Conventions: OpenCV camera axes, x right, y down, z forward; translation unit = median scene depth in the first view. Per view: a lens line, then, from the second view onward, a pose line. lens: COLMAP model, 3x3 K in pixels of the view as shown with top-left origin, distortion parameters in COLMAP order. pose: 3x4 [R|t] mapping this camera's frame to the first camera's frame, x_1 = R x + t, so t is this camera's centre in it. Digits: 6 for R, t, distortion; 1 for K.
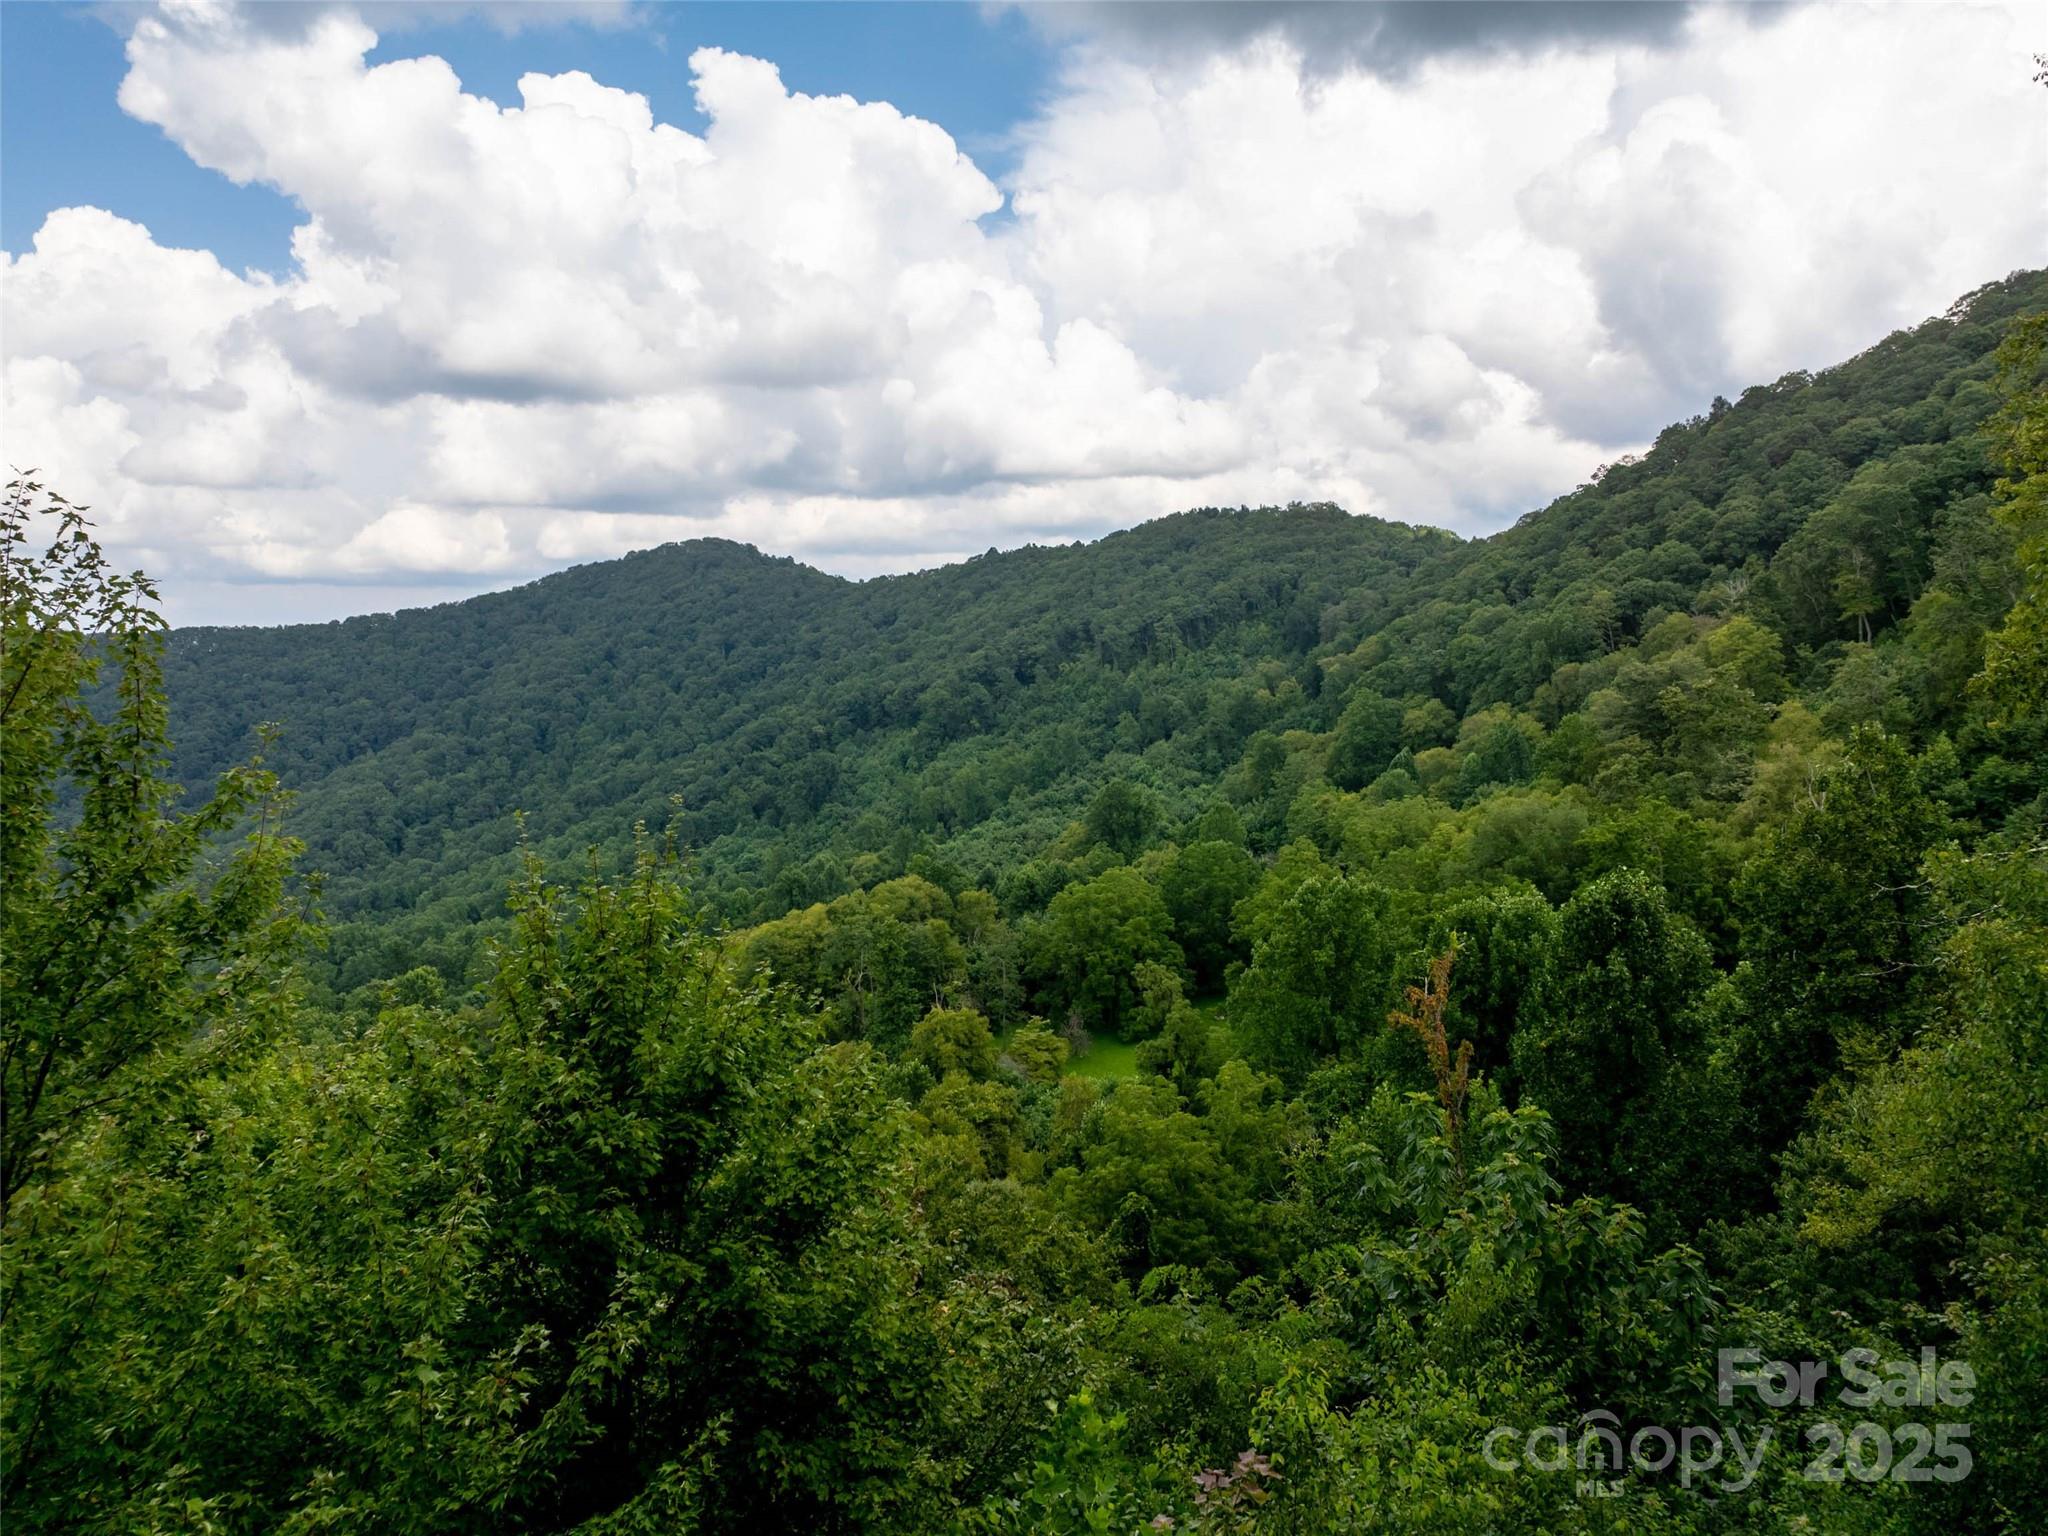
lens RADIAL K [[1435.8, 0, 1035.5], [0, 1435.8, 764.5], [0, 0, 1]] dist [-0.047406, 0.015423]
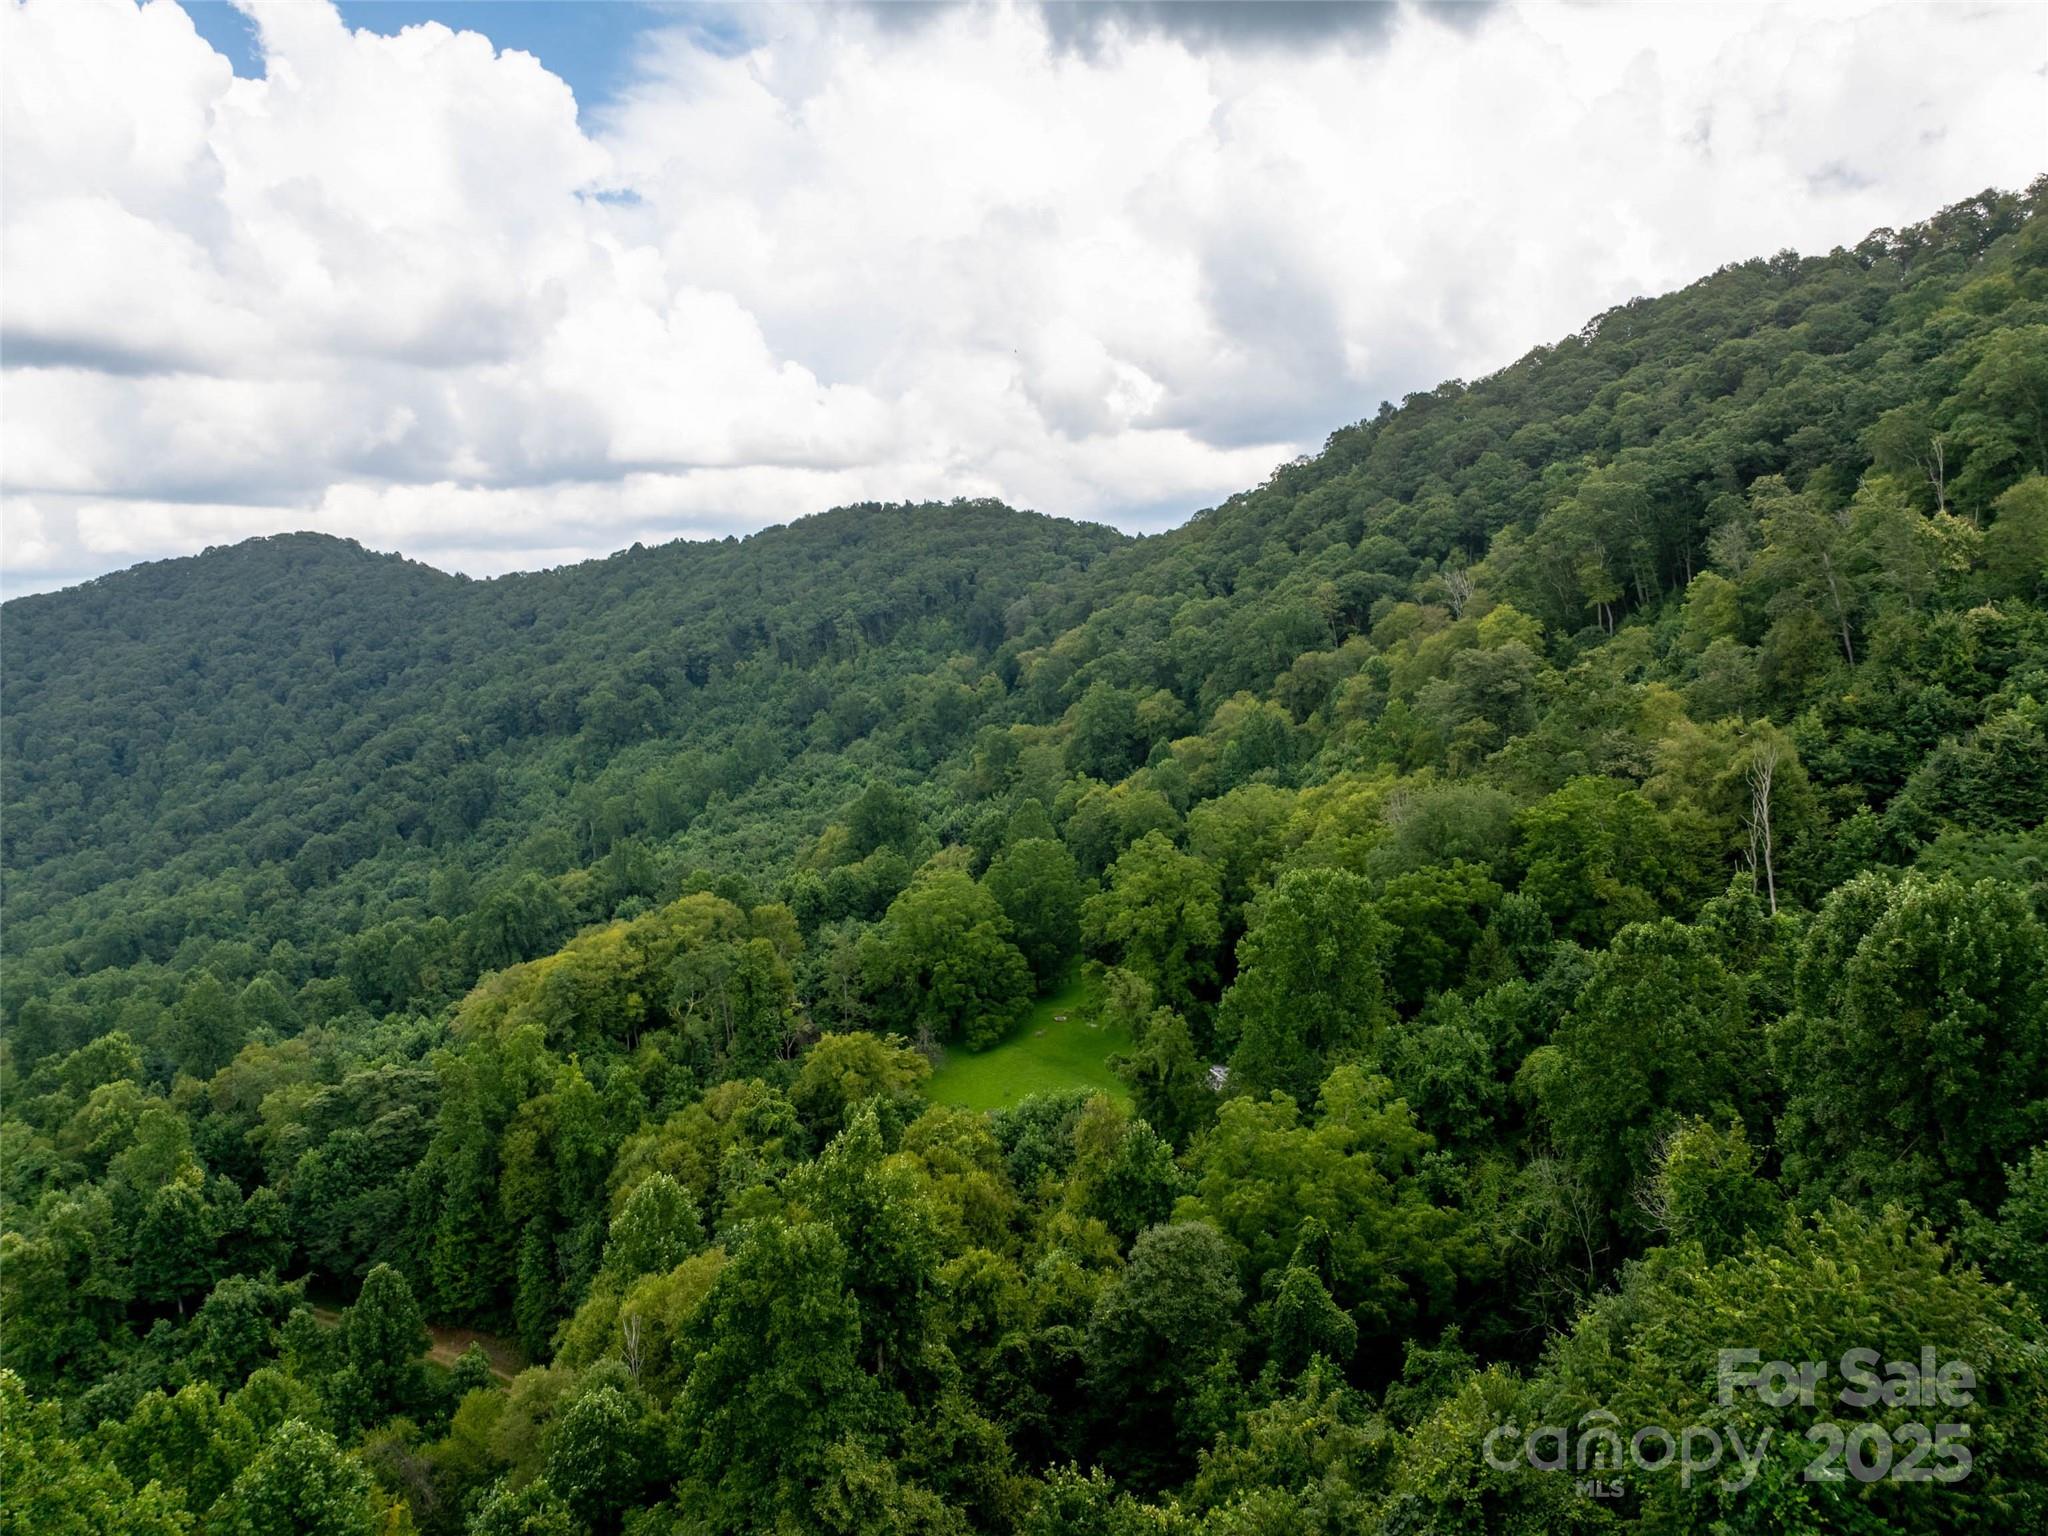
lens RADIAL K [[1435.8, 0, 1033.2], [0, 1435.8, 768.4], [0, 0, 1]] dist [-0.047406, 0.015423]
pose [[0.963496, -0.037340, 0.265106, -0.099916], [0.036021, 0.999303, 0.009835, -0.003348], [-0.265288, 0.000073, 0.964169, 0.041063]]
